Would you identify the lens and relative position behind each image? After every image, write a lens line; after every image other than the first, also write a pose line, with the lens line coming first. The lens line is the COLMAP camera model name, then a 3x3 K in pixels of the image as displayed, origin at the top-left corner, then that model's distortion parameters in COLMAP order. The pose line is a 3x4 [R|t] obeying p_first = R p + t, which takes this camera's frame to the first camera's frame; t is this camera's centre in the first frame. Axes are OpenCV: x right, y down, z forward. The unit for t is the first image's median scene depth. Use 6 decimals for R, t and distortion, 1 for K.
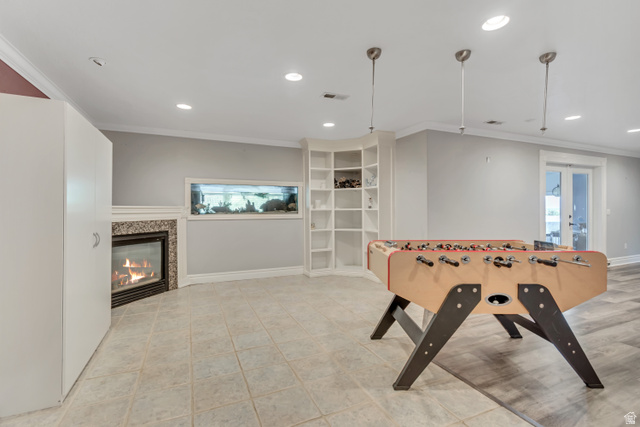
lens RADIAL K [[301.7, 0, 320.2], [0, 301.7, 210.8], [0, 0, 1]] dist [0.005456, 0.000011]
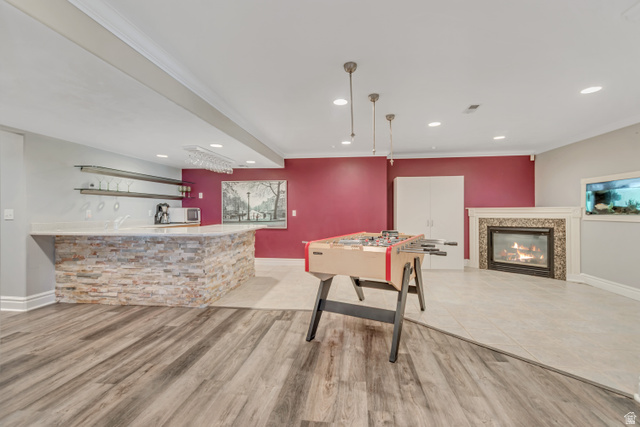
lens RADIAL K [[288.2, 0, 325.8], [0, 288.2, 213.4], [0, 0, 1]] dist [-0.001637, 0.000080]
pose [[-0.503652, 0.012199, -0.863821, 0.949431], [-0.003285, 0.999866, 0.016036, -0.005803], [0.863901, 0.010914, -0.503544, 0.816749]]
